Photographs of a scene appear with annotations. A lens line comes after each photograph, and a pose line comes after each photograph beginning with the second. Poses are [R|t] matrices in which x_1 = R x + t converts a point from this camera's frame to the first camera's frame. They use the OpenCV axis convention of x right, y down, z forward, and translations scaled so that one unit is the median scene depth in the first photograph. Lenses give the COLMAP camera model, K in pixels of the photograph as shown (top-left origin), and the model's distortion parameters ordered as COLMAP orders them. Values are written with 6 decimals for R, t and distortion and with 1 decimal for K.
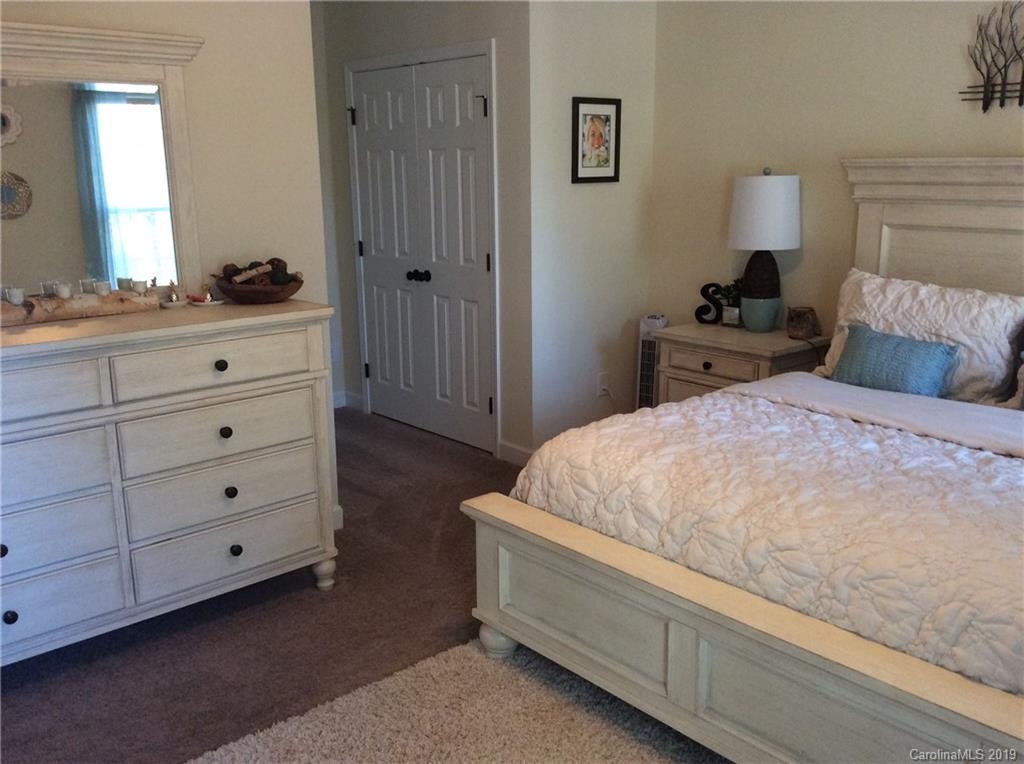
lens RADIAL K [[922.3, 0, 512.0], [0, 922.3, 382.0], [0, 0, 1]] dist [-0.009582, -0.008967]
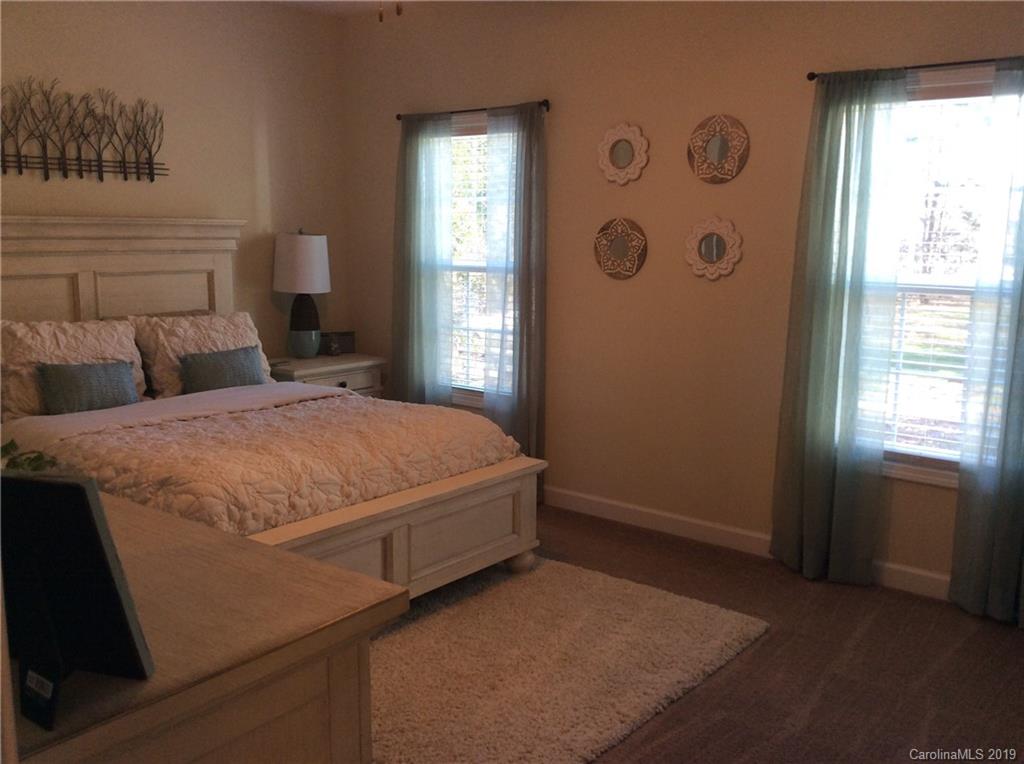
lens RADIAL K [[922.3, 0, 512.0], [0, 922.3, 382.0], [0, 0, 1]] dist [-0.009582, -0.008967]
pose [[-0.176708, -0.157099, 0.971645, -1.043996], [0.204813, 0.959702, 0.192416, -0.179202], [-0.962718, 0.233007, -0.137411, 0.786521]]
